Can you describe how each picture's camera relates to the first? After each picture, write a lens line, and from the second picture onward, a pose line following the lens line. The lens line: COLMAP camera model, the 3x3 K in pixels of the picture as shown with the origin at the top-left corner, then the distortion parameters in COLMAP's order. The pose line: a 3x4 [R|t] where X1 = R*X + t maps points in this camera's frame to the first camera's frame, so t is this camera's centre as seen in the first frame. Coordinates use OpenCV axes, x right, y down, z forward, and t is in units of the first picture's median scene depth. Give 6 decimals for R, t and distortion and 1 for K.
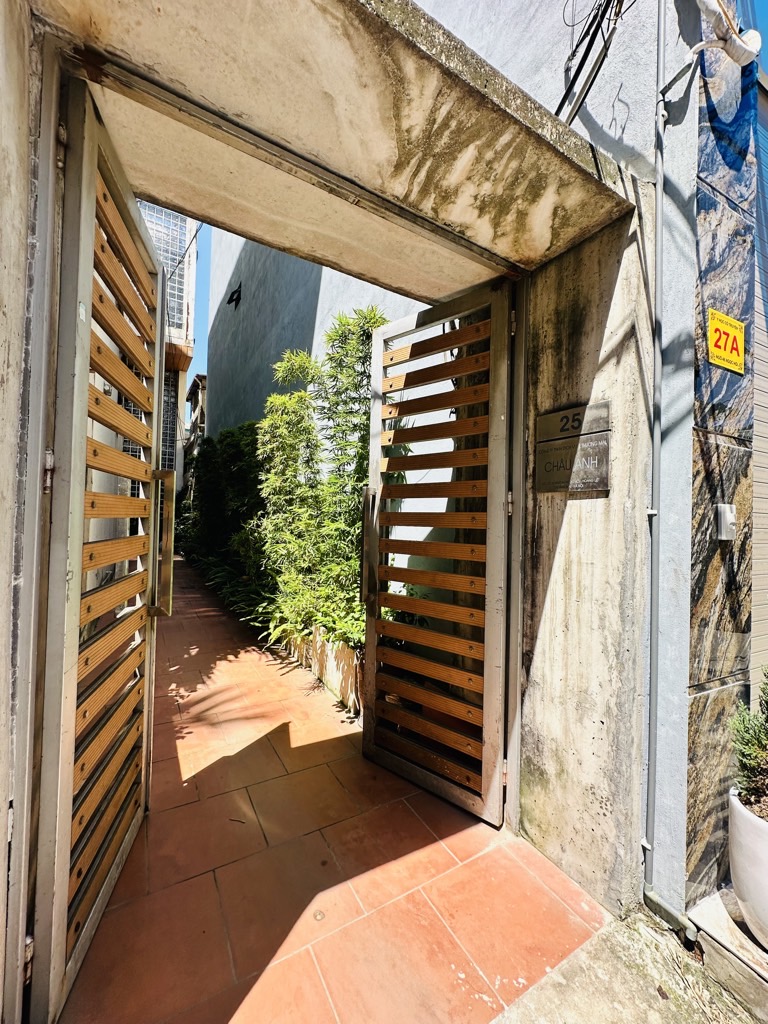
lens RADIAL K [[406.5, 0, 385.4], [0, 406.5, 512.5], [0, 0, 1]] dist [-0.004540, 0.001260]
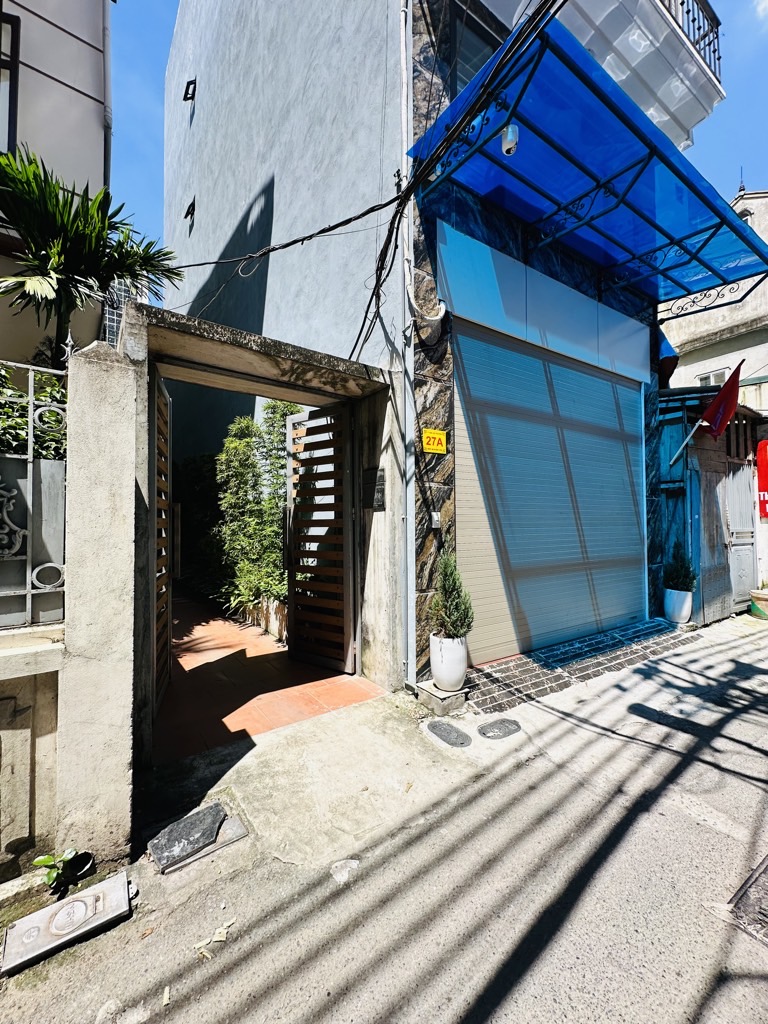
lens RADIAL K [[406.5, 0, 383.7], [0, 406.5, 511.1], [0, 0, 1]] dist [-0.004540, 0.001260]
pose [[0.994600, -0.034191, 0.097988, 0.150306], [0.035060, 0.999360, -0.007157, -0.009665], [-0.097681, 0.010554, 0.995162, -0.589519]]
